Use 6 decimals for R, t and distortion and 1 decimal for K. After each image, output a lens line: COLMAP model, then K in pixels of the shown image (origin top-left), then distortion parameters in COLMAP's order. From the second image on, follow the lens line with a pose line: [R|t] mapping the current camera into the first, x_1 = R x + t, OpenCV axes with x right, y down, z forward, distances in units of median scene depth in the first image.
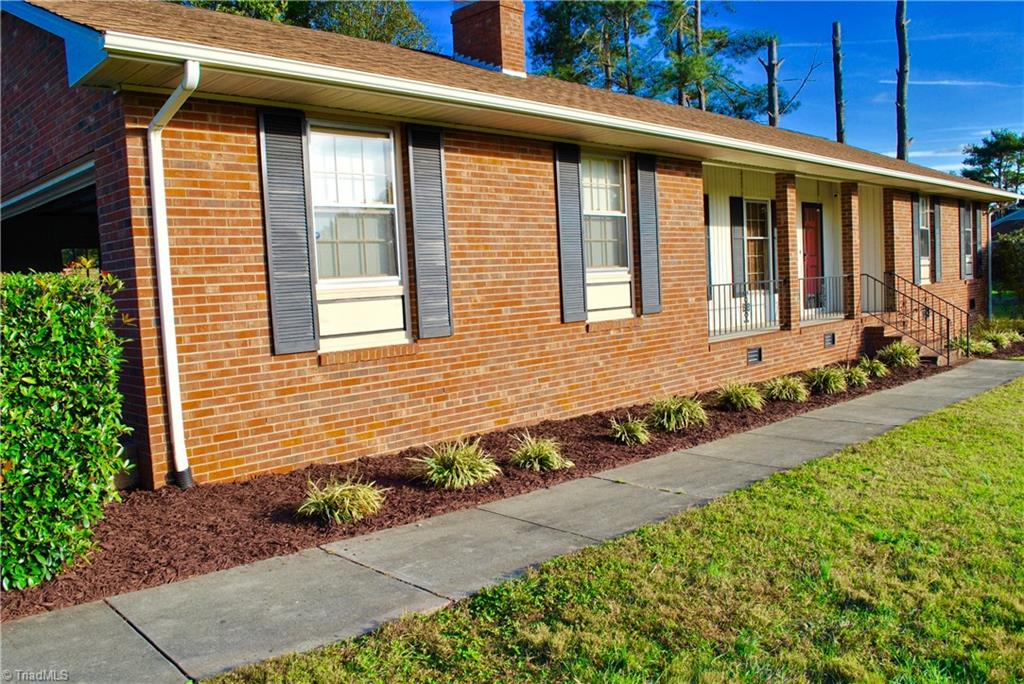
lens RADIAL K [[838.8, 0, 512.0], [0, 838.8, 342.0], [0, 0, 1]] dist [-0.045507, -0.002498]
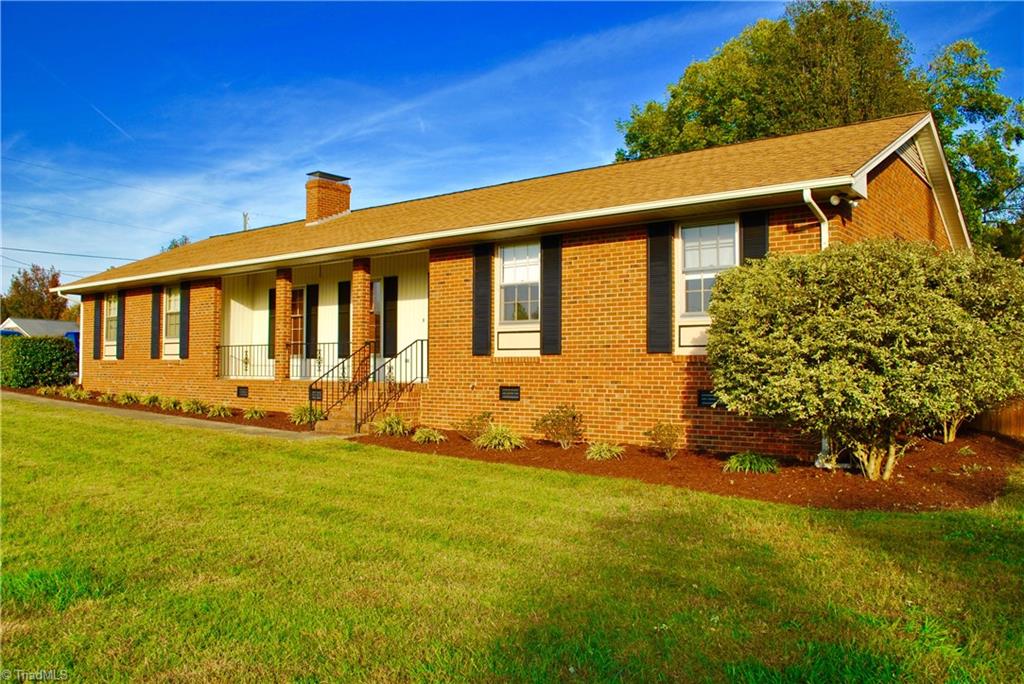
lens RADIAL K [[838.8, 0, 512.0], [0, 838.8, 342.0], [0, 0, 1]] dist [-0.045507, -0.002498]
pose [[0.065829, -0.003779, -0.997824, 1.763780], [-0.096259, 0.995305, -0.010120, -0.102428], [0.993177, 0.096716, 0.065157, 1.309664]]
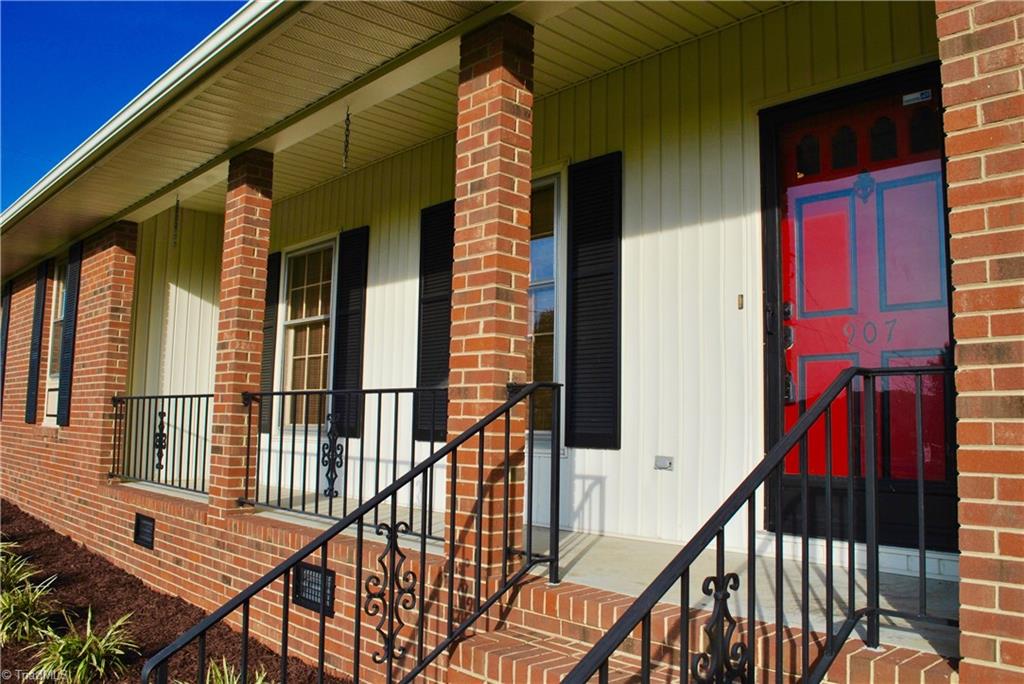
lens RADIAL K [[838.8, 0, 512.0], [0, 838.8, 342.0], [0, 0, 1]] dist [-0.045507, -0.002498]
pose [[-0.073817, -0.068604, -0.994909, 0.762338], [-0.107529, 0.992362, -0.060450, -0.091742], [0.991458, 0.102520, -0.080630, 1.193542]]
